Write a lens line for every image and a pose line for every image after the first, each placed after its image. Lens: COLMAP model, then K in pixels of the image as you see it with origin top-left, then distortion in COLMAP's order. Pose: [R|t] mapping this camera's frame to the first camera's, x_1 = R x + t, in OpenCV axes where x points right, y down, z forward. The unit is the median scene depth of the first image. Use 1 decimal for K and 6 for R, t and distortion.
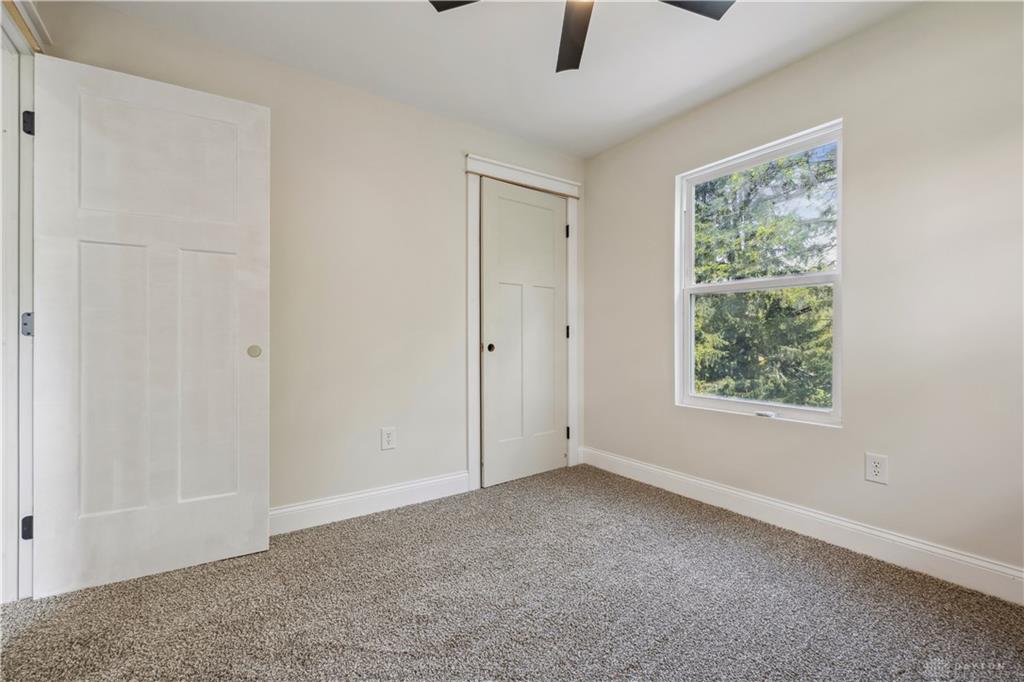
lens RADIAL K [[430.7, 0, 512.0], [0, 430.7, 341.0], [0, 0, 1]] dist [-0.004904, -0.000267]
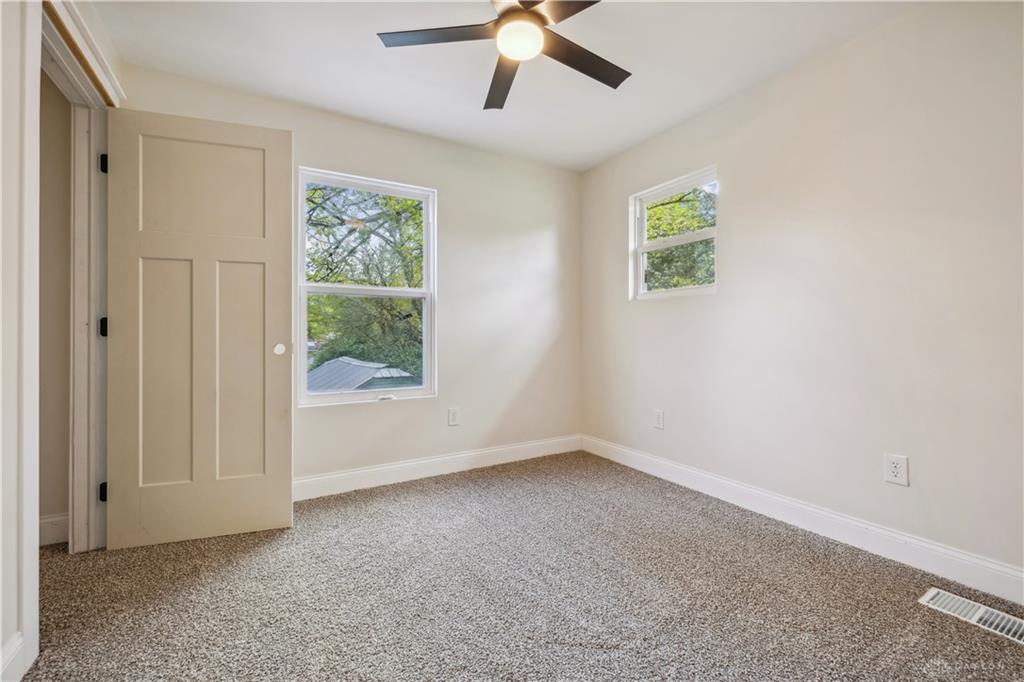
lens RADIAL K [[428.3, 0, 509.8], [0, 428.3, 334.0], [0, 0, 1]] dist [-0.001139, 0.000054]
pose [[0.078648, -0.004047, 0.996894, -0.722652], [0.005549, 0.999978, 0.003621, -0.020132], [-0.996887, 0.005247, 0.078668, 0.638210]]
